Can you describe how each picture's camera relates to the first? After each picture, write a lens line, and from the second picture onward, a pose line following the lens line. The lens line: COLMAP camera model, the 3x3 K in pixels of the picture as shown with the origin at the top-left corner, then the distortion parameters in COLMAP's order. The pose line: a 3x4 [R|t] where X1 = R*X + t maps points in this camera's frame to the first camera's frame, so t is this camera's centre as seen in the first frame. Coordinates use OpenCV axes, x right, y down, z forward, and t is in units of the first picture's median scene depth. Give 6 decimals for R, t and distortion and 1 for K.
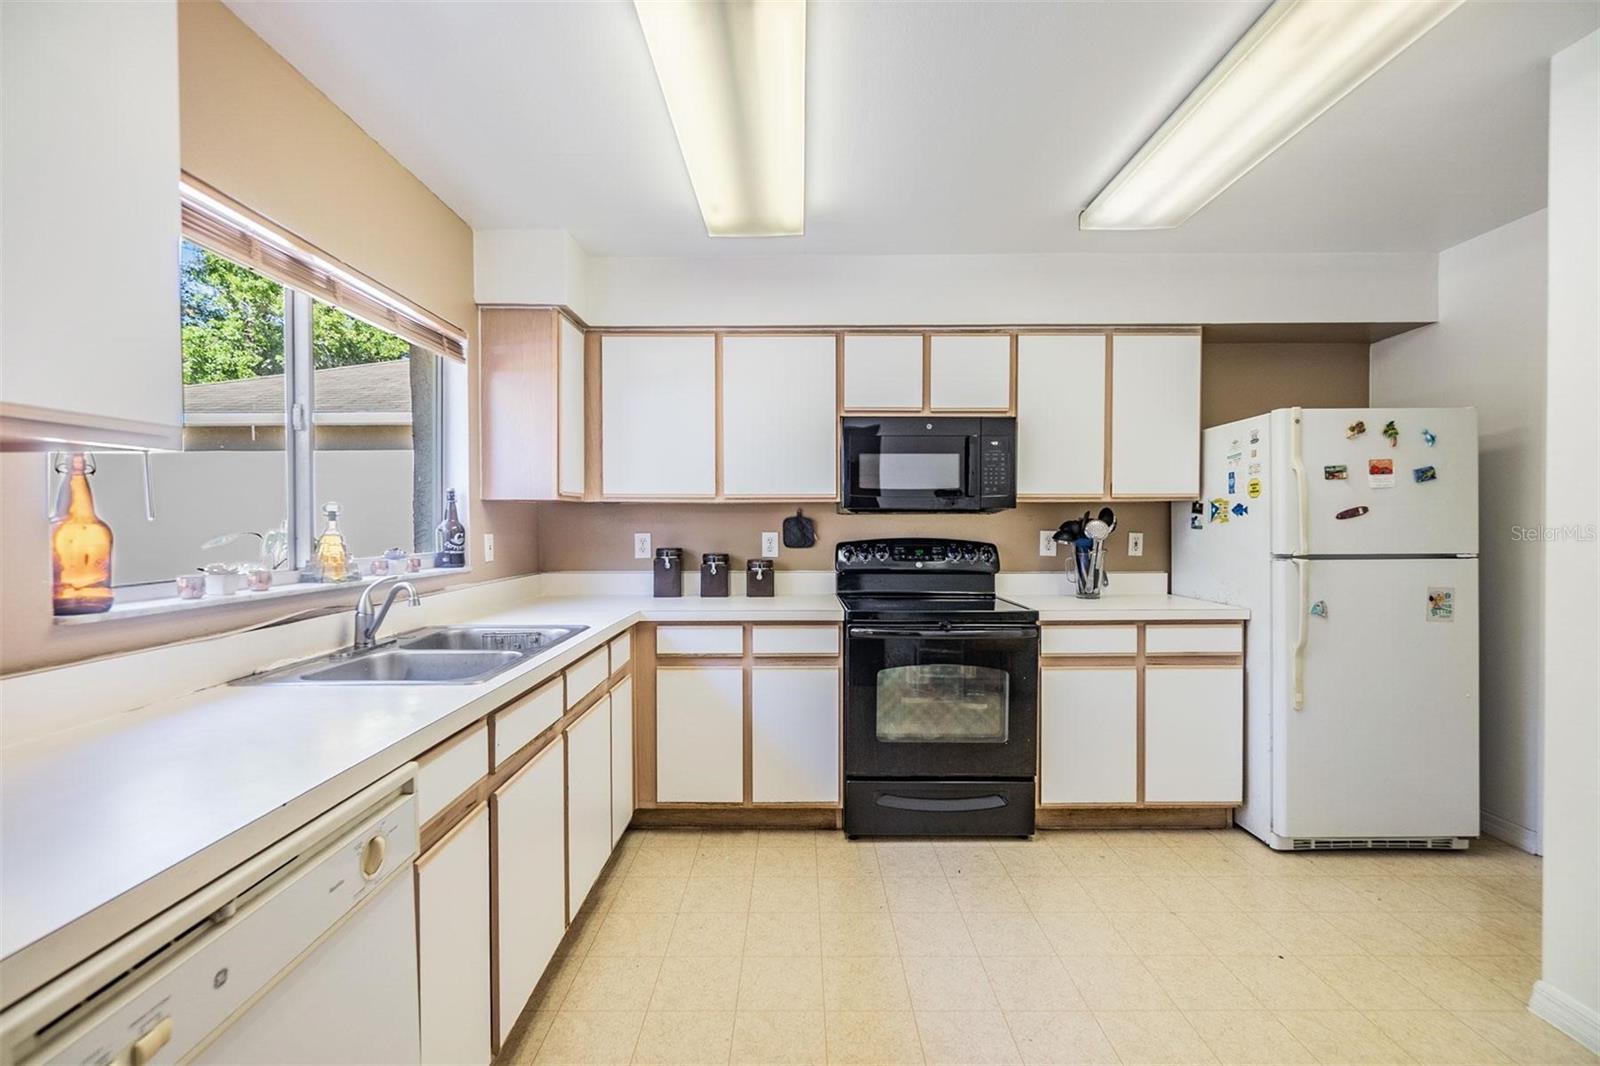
lens RADIAL K [[701.6, 0, 774.8], [0, 701.6, 535.4], [0, 0, 1]] dist [-0.006534, 0.000754]
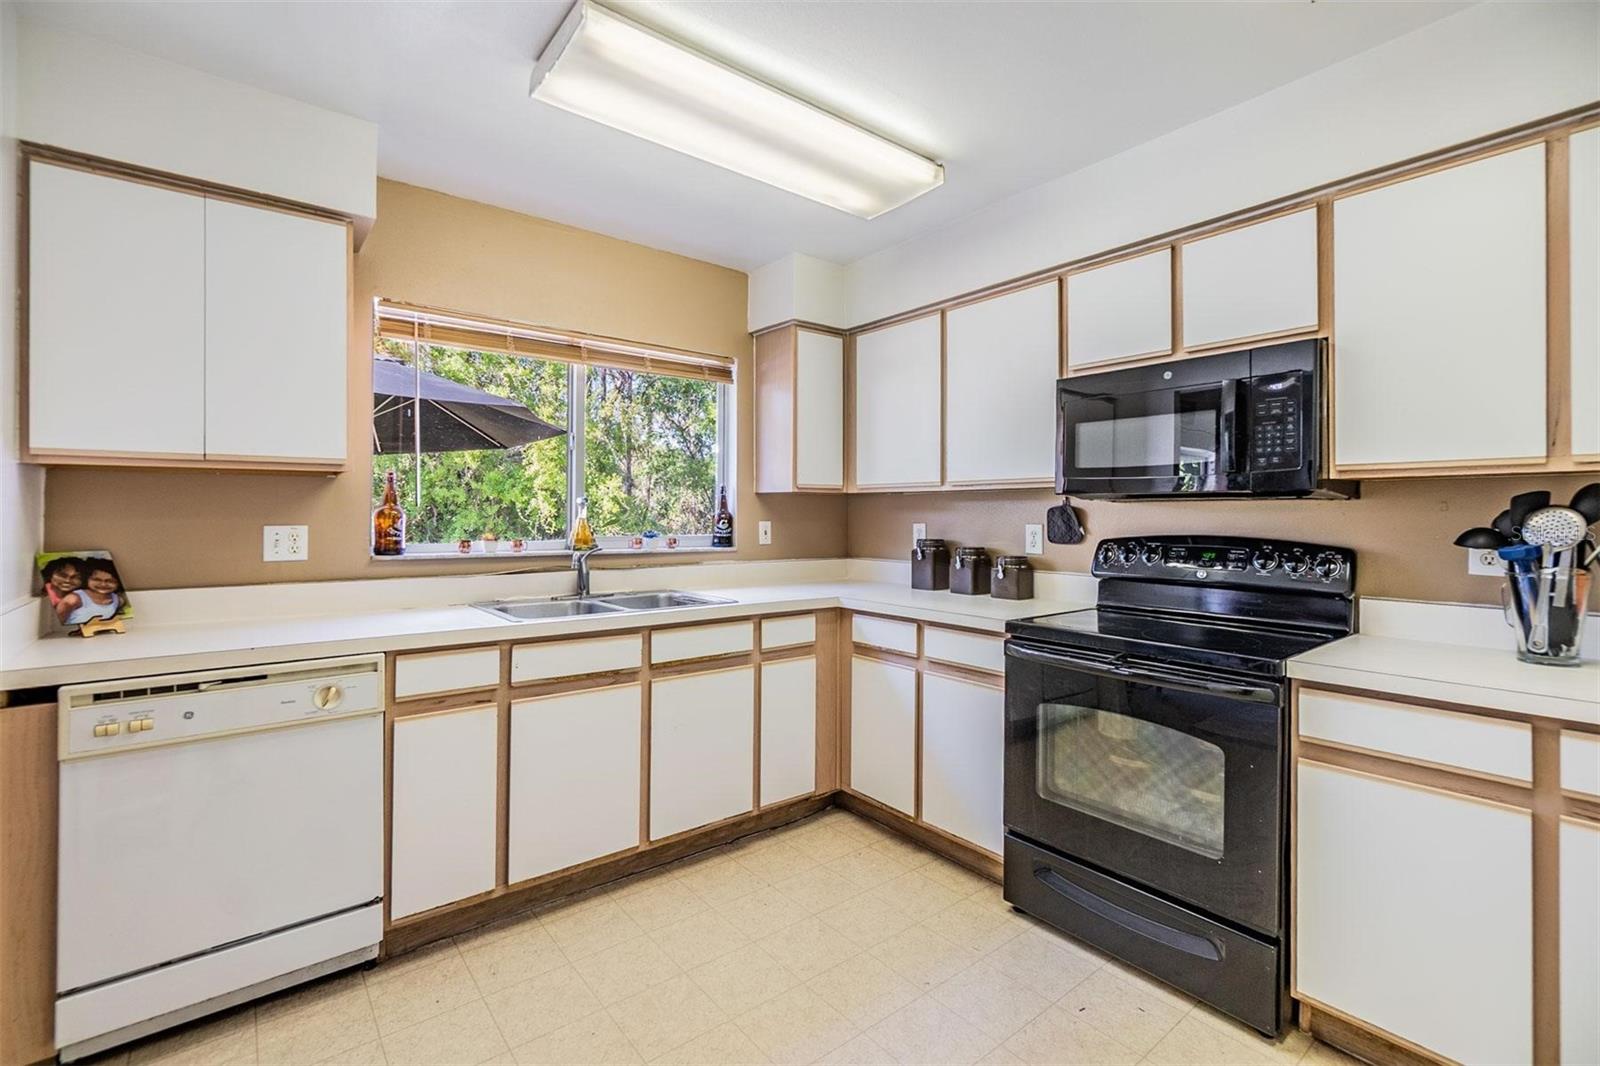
lens RADIAL K [[701.6, 0, 805.6], [0, 701.6, 512.5], [0, 0, 1]] dist [-0.006534, 0.000754]
pose [[0.626942, 0.001291, -0.779065, 0.534461], [-0.019456, 0.999713, -0.014001, -0.001515], [0.778823, 0.023935, 0.626787, 0.282870]]
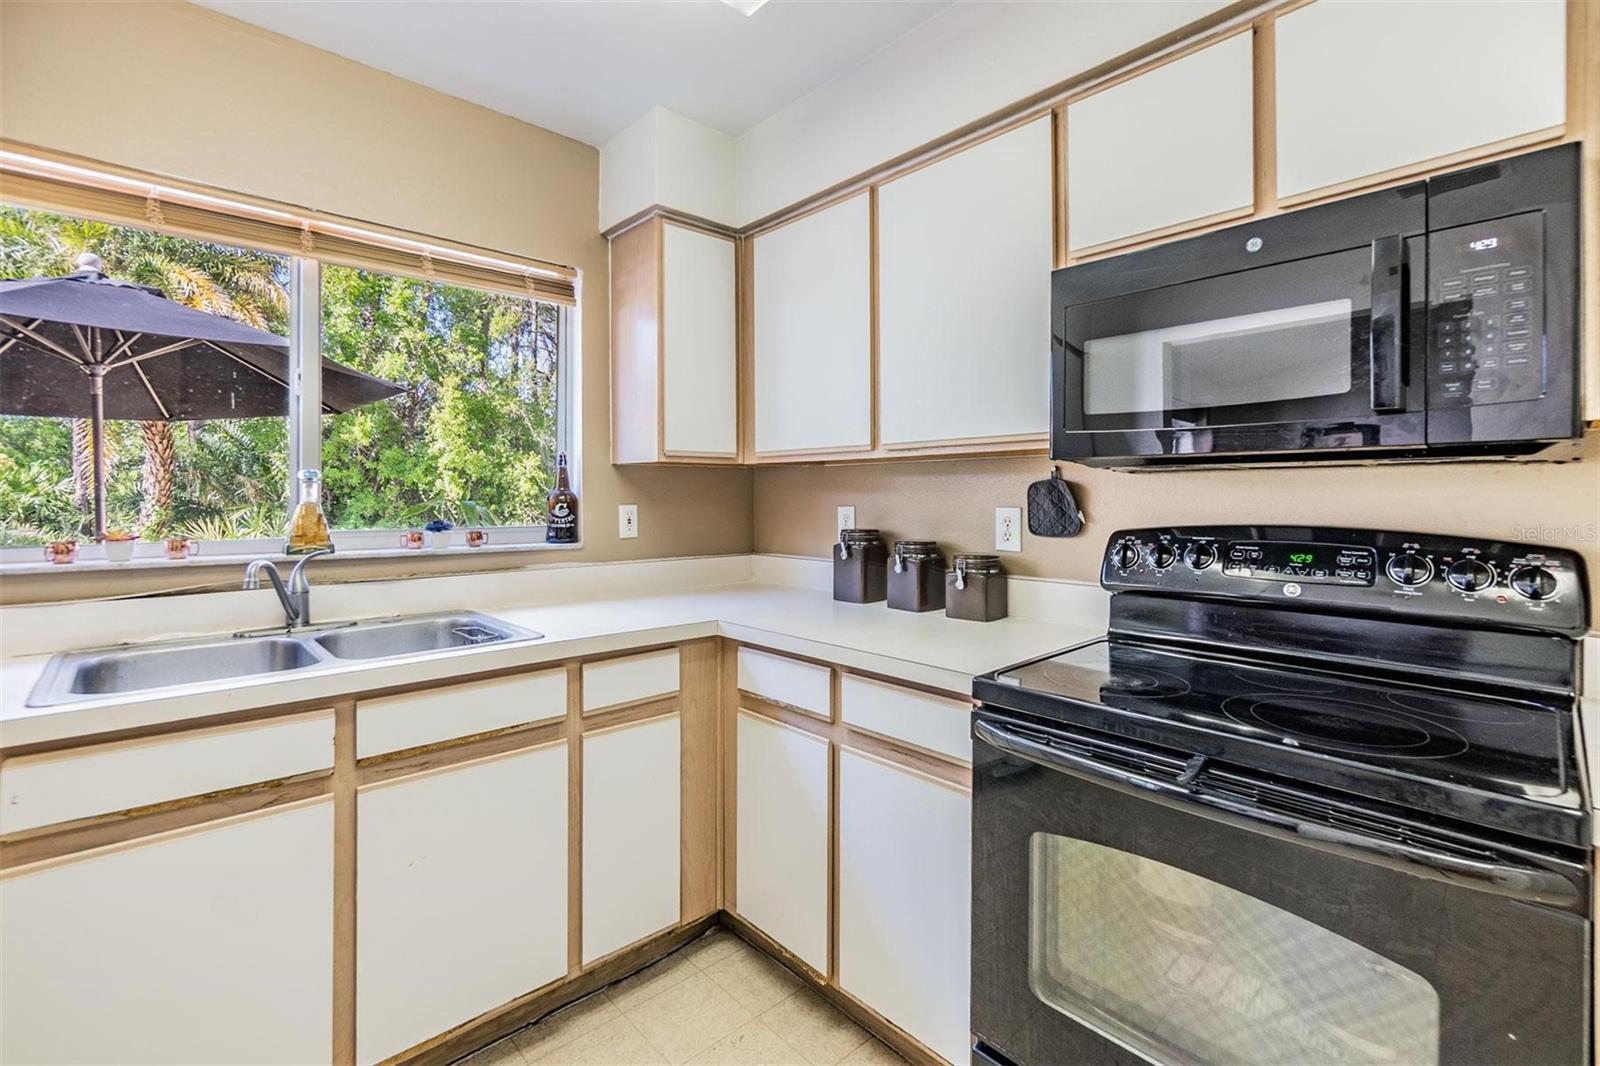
lens RADIAL K [[701.6, 0, 814.1], [0, 701.6, 498.7], [0, 0, 1]] dist [-0.006534, 0.000754]
pose [[0.686034, 0.003096, -0.727563, 0.334932], [-0.013254, 0.999878, -0.008243, -0.005332], [0.727449, 0.015299, 0.685991, 0.548680]]
